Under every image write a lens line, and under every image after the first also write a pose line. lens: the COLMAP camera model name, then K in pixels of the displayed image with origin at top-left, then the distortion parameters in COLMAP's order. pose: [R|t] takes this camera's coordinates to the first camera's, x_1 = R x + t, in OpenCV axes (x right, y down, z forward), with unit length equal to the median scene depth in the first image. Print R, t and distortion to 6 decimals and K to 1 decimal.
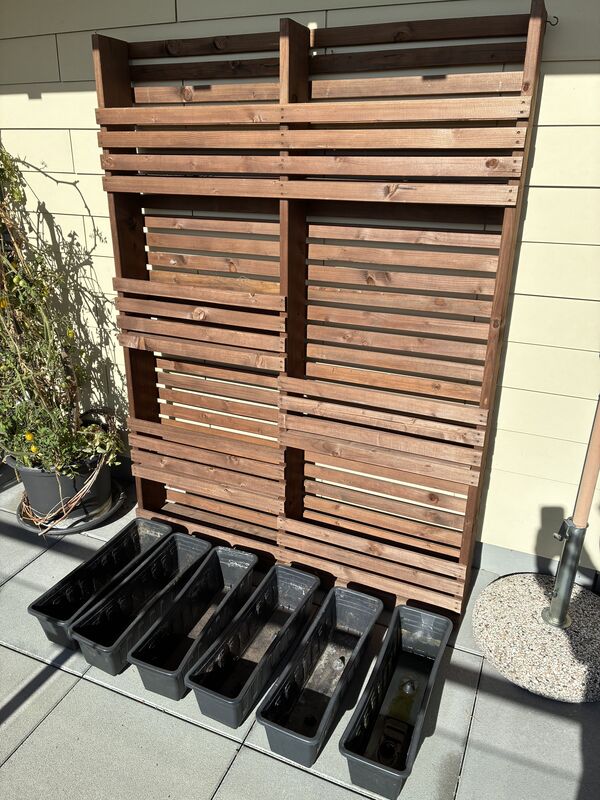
lens RADIAL K [[612.7, 0, 294.5], [0, 612.7, 403.2], [0, 0, 1]] dist [0.089420, -0.080909]
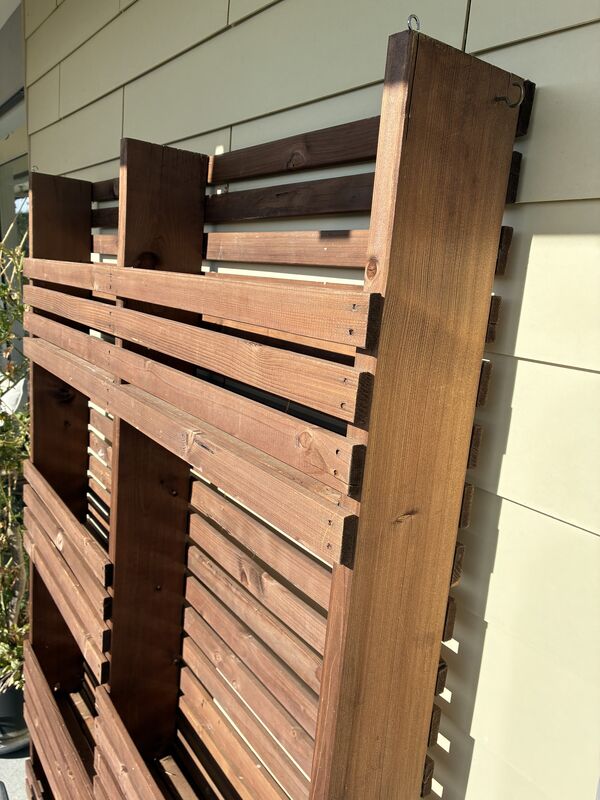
lens RADIAL K [[612.7, 0, 294.5], [0, 612.7, 403.2], [0, 0, 1]] dist [0.089420, -0.080909]
pose [[0.843749, 0.161168, -0.511969, 0.441584], [-0.254379, 0.959999, -0.117021, -0.314351], [0.472630, 0.228971, 0.850995, 0.576512]]
